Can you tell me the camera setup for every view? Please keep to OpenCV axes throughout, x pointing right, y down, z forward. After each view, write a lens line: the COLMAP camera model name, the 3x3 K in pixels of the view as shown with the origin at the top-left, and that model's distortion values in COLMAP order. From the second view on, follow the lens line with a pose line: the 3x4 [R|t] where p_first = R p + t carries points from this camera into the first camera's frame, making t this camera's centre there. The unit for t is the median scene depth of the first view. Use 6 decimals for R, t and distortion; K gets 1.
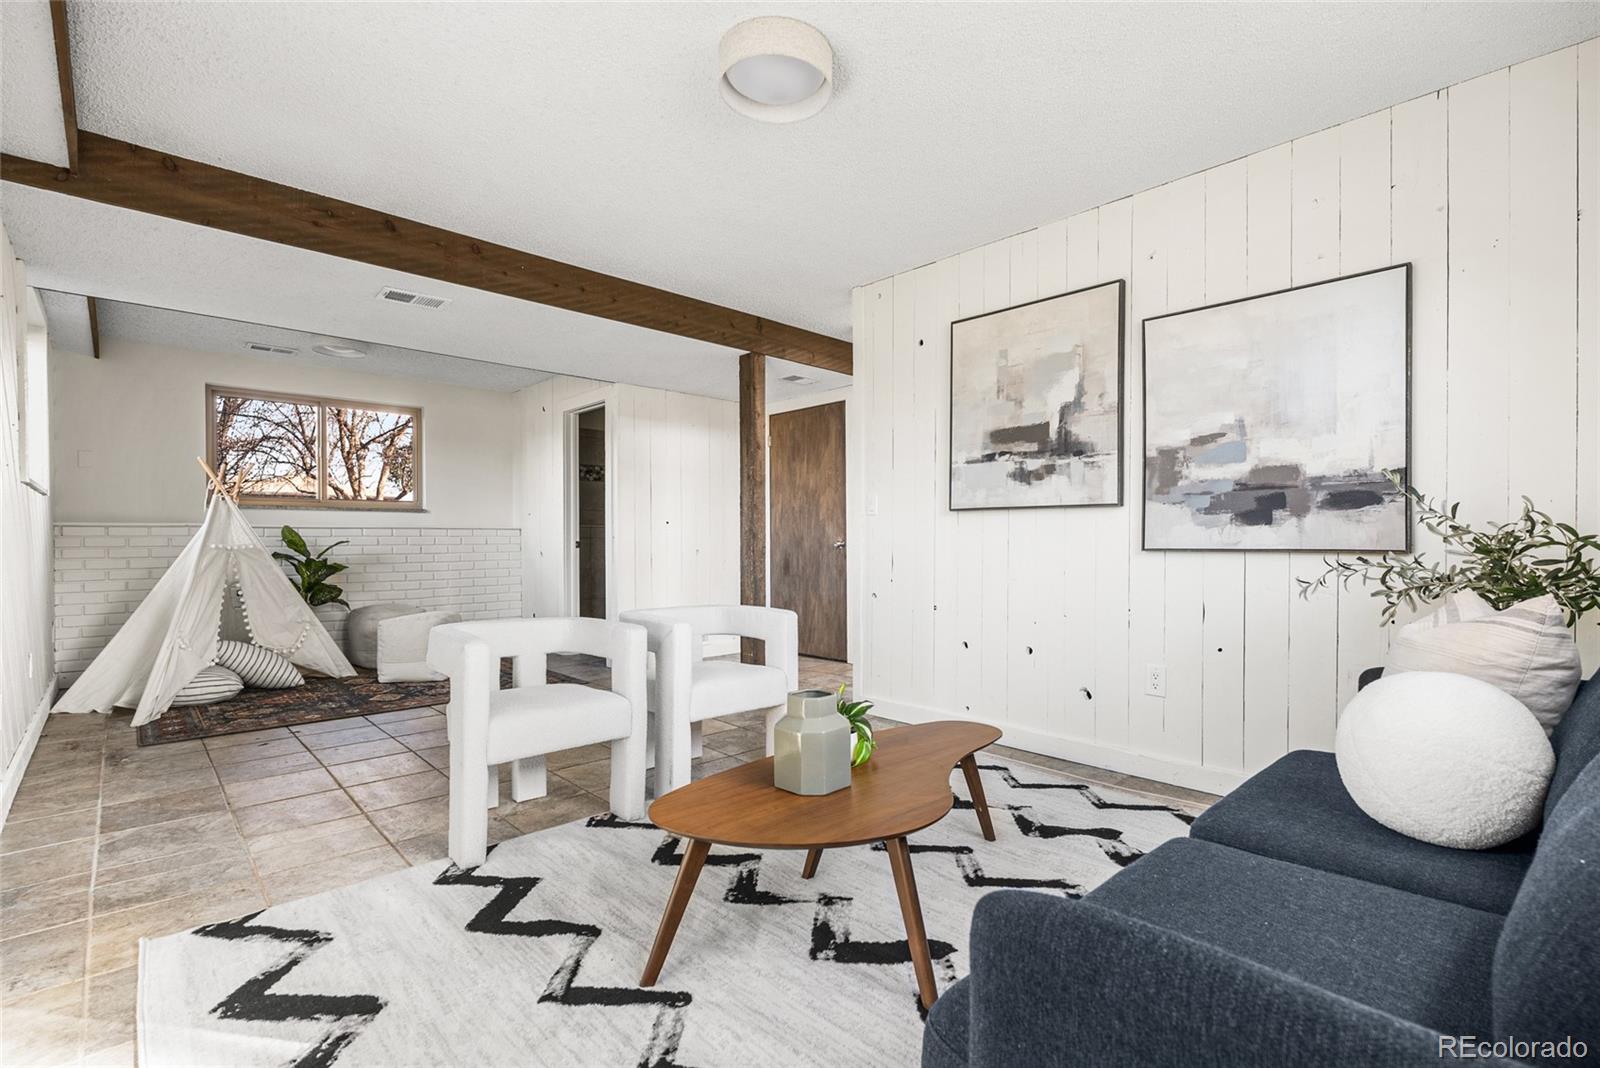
lens RADIAL K [[714.0, 0, 801.8], [0, 714.0, 541.4], [0, 0, 1]] dist [-0.004075, 0.000619]
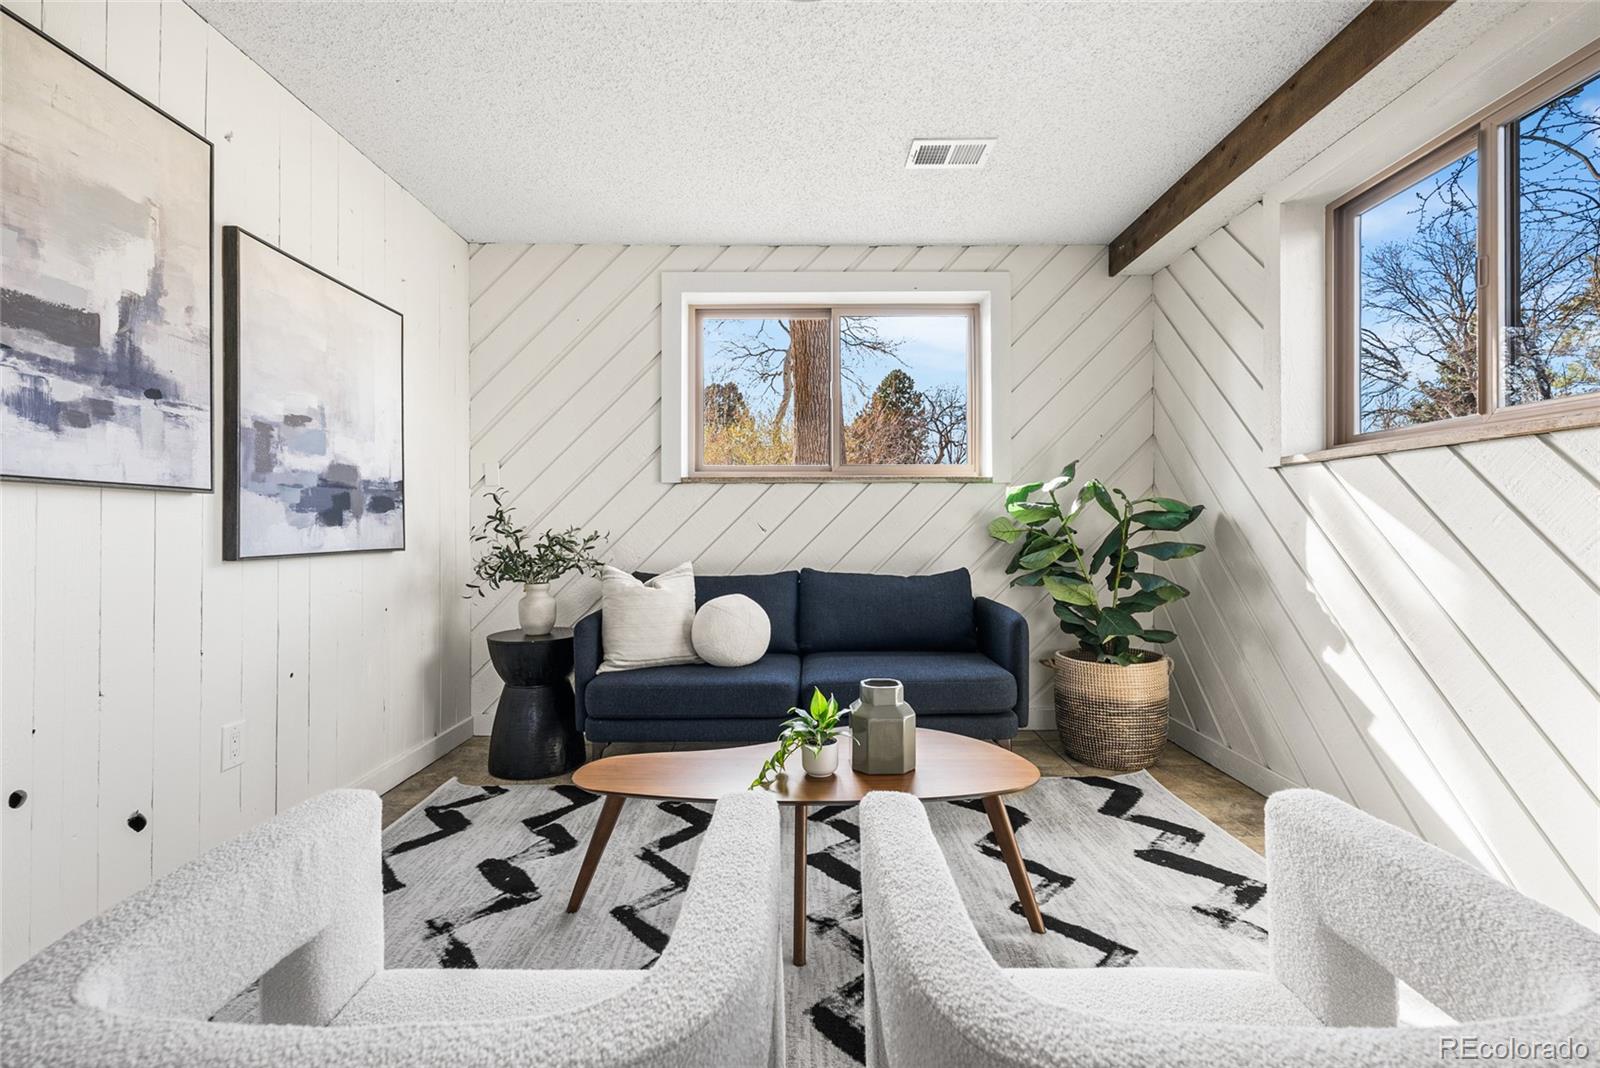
lens RADIAL K [[714.0, 0, 802.2], [0, 714.0, 523.9], [0, 0, 1]] dist [-0.004075, 0.000619]
pose [[-0.725742, 0.004996, 0.687949, -0.411322], [0.004859, 0.999986, -0.002136, -0.019215], [-0.687950, 0.001793, -0.725756, 1.175589]]
